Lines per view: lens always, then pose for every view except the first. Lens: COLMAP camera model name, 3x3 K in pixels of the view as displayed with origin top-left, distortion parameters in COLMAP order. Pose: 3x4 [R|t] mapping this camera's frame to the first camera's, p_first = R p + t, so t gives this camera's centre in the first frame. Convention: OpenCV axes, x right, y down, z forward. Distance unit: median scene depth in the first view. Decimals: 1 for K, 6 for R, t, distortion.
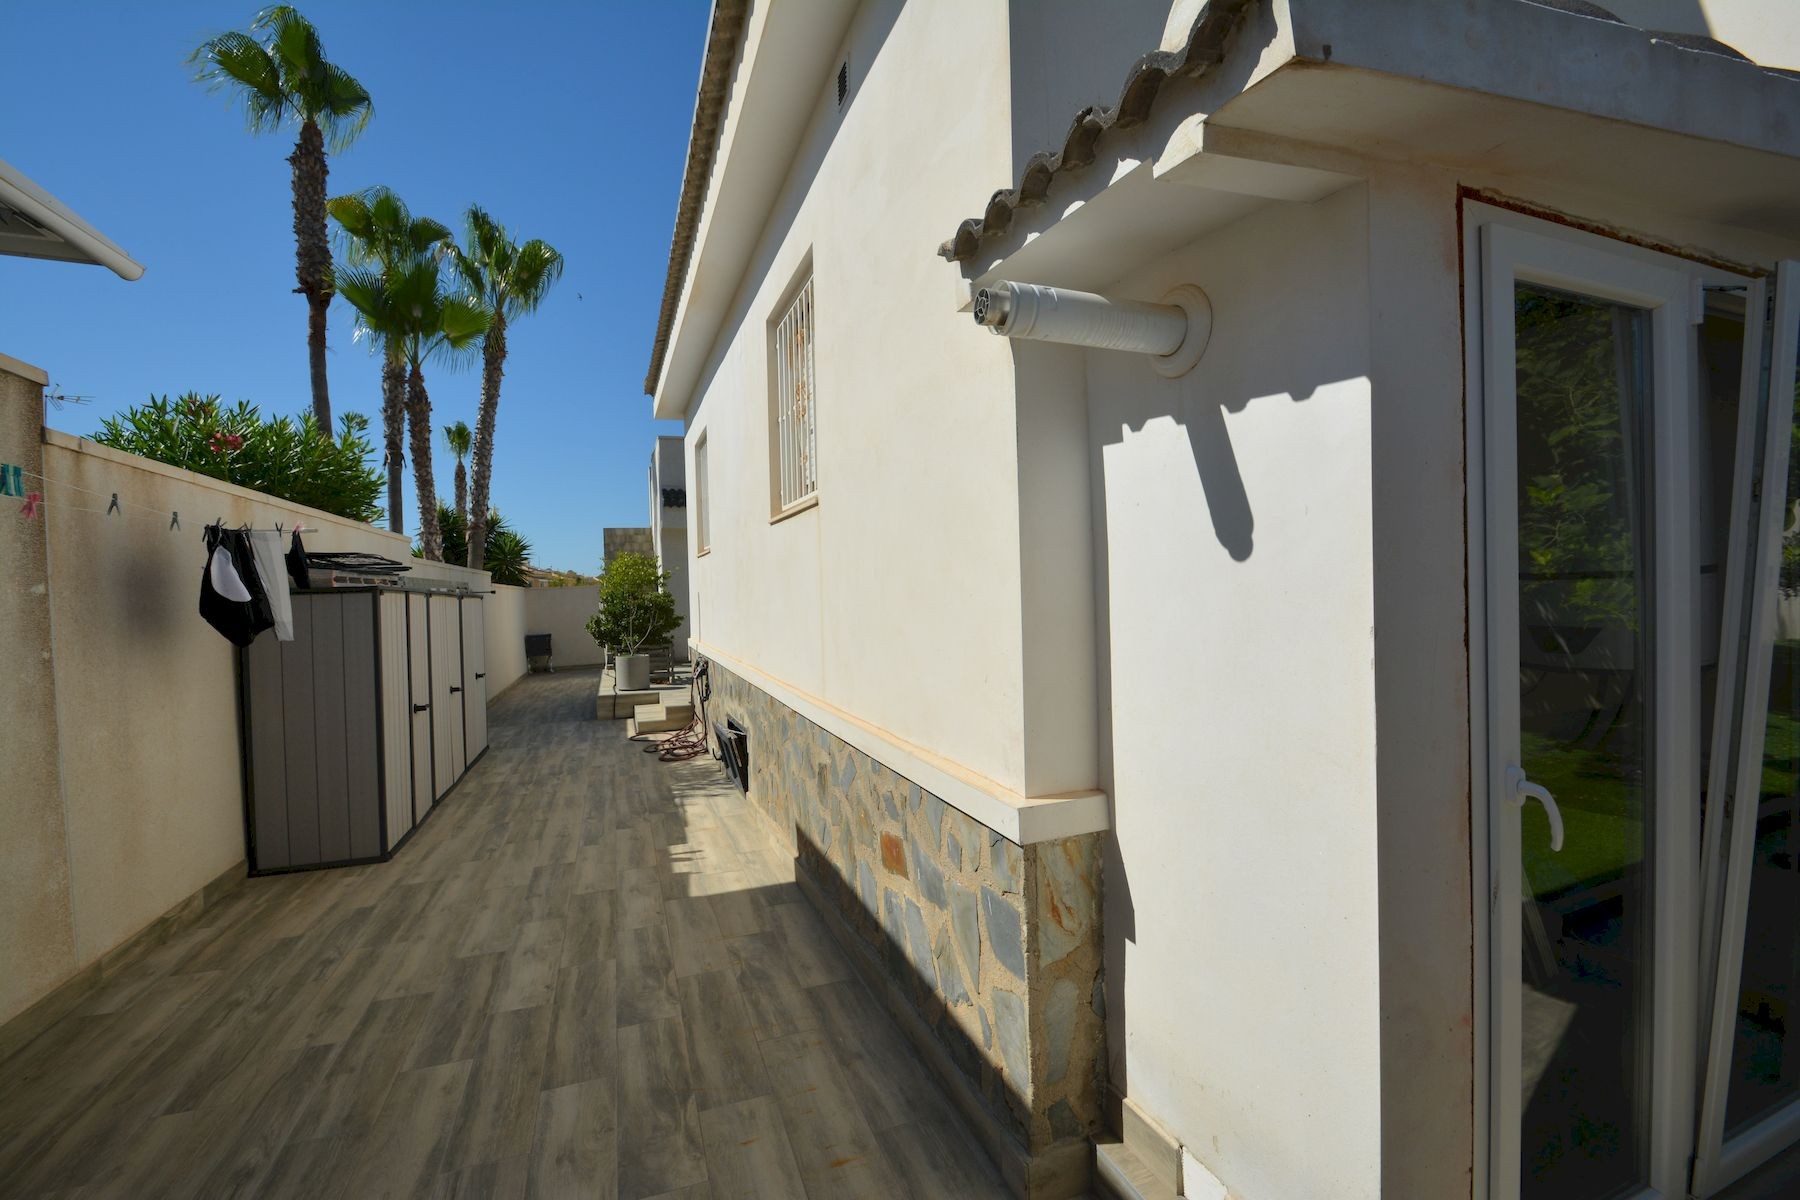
lens RADIAL K [[790.2, 0, 892.9], [0, 790.2, 603.3], [0, 0, 1]] dist [0.002066, -0.008369]
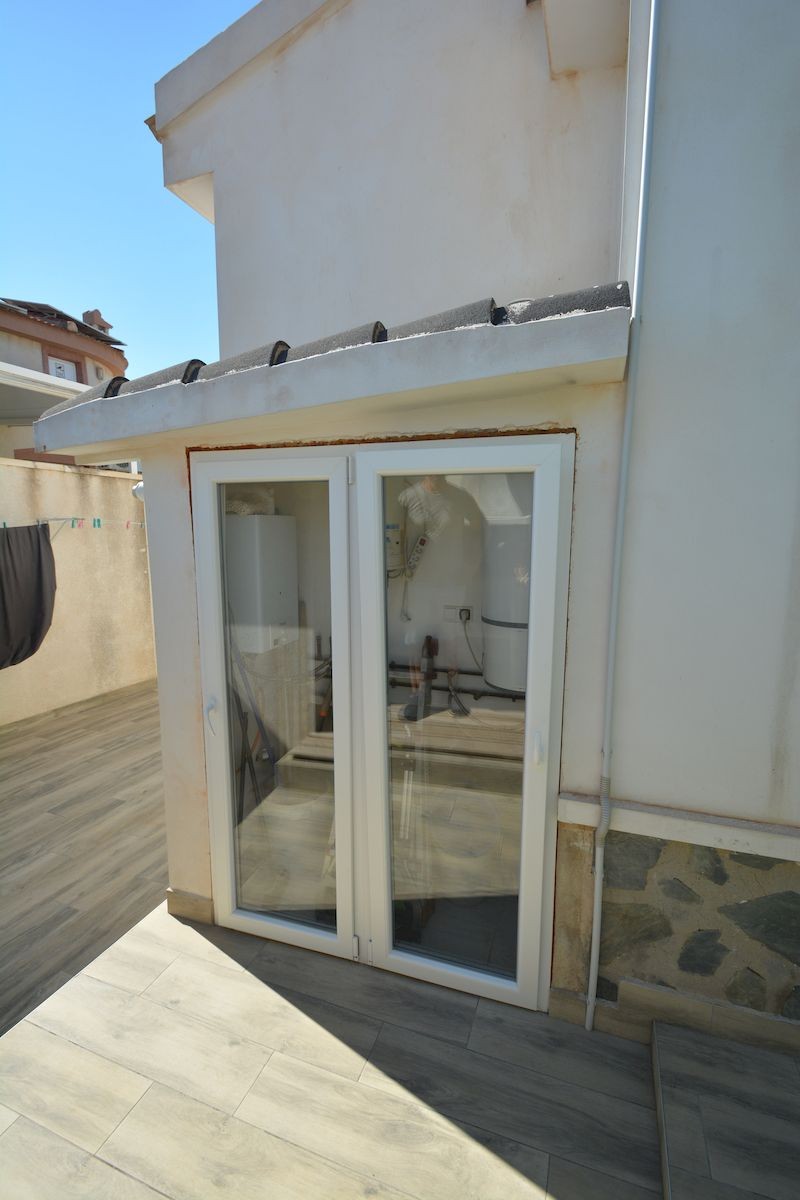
lens RADIAL K [[526.8, 0, 402.5], [0, 526.8, 596.4], [0, 0, 1]] dist [0.002066, -0.008369]
pose [[0.764259, 0.112146, -0.635084, 1.908081], [-0.040608, 0.991178, 0.126160, -0.268111], [0.643630, -0.070630, 0.762071, 0.161062]]
